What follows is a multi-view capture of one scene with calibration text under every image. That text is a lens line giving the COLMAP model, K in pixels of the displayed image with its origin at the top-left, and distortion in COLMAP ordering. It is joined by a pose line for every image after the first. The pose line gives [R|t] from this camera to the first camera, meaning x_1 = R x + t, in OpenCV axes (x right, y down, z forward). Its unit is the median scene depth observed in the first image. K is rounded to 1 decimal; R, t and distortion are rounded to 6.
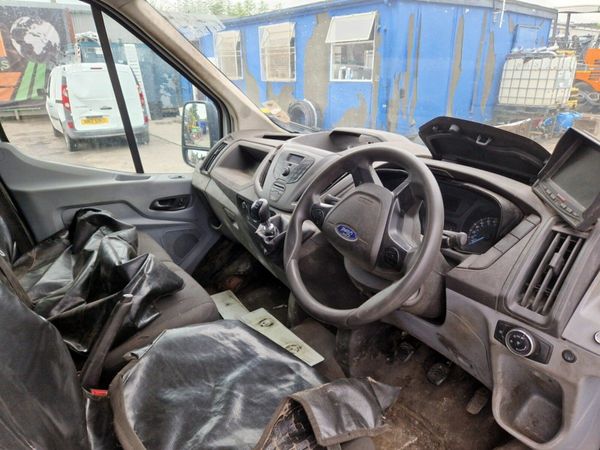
lens RADIAL K [[400.7, 0, 297.2], [0, 400.7, 230.1], [0, 0, 1]] dist [0.059040, -0.053053]
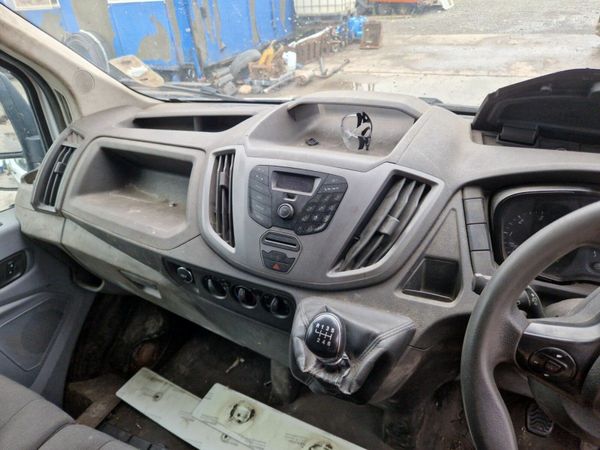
lens RADIAL K [[412.8, 0, 300.0], [0, 412.8, 225.0], [0, 0, 1]] dist [0.007933, 0.000587]
pose [[0.878918, -0.288409, 0.379900, -0.146321], [0.227658, 0.953560, 0.197218, -0.153480], [-0.419137, -0.086851, 0.903760, 0.346840]]
